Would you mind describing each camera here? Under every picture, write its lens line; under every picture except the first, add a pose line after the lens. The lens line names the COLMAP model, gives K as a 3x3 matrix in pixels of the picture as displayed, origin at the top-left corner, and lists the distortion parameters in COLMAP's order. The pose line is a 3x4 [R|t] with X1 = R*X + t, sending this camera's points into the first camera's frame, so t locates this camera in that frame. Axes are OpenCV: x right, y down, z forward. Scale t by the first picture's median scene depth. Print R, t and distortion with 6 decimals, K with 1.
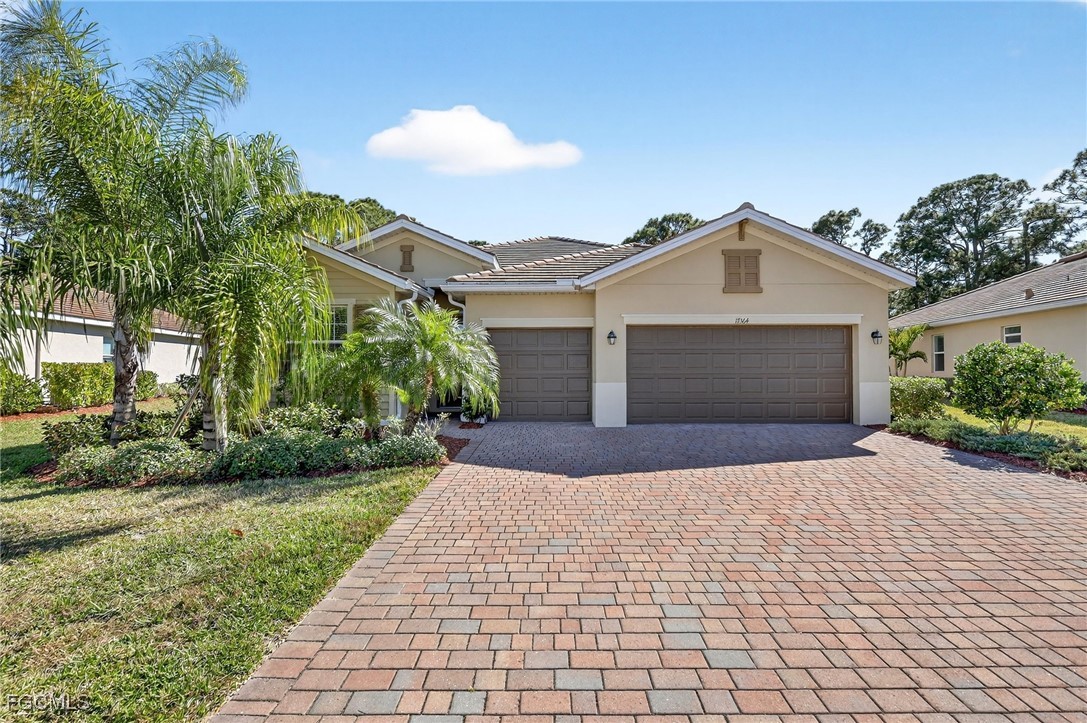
lens RADIAL K [[490.3, 0, 545.2], [0, 490.3, 364.9], [0, 0, 1]] dist [-0.011684, 0.000673]
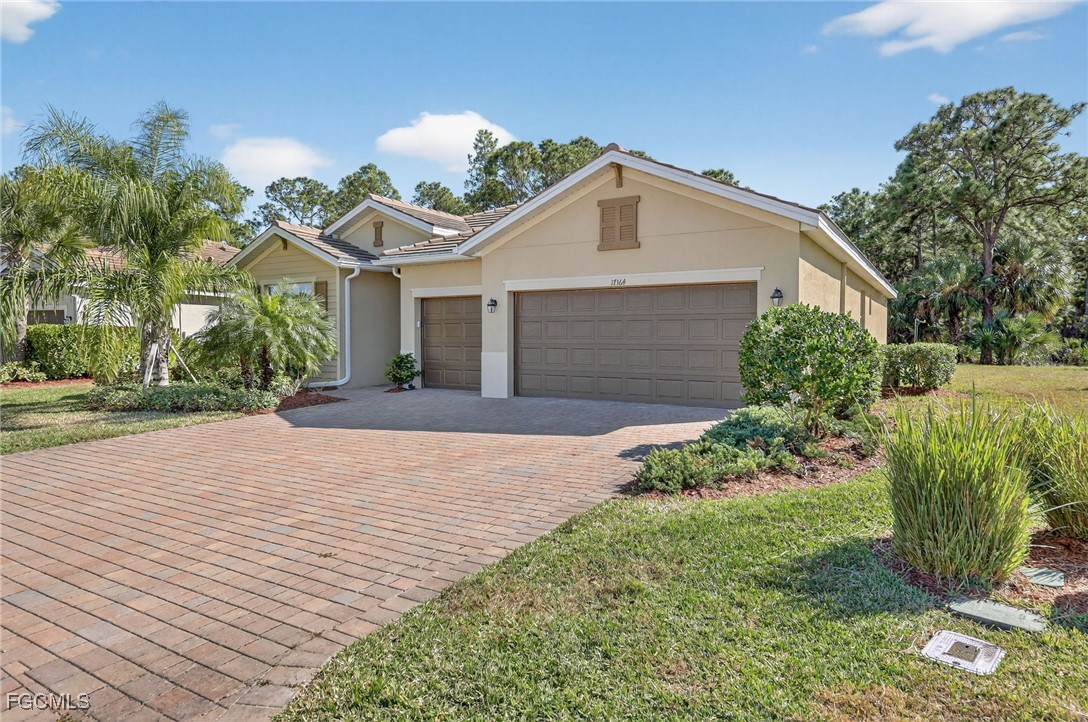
lens RADIAL K [[631.1, 0, 548.7], [0, 631.1, 358.5], [0, 0, 1]] dist [-0.001277, 0.000972]
pose [[0.861963, 0.021382, -0.506521, 0.855300], [0.001911, 0.998966, 0.045422, -0.007191], [0.506968, -0.040120, 0.861031, -0.018640]]
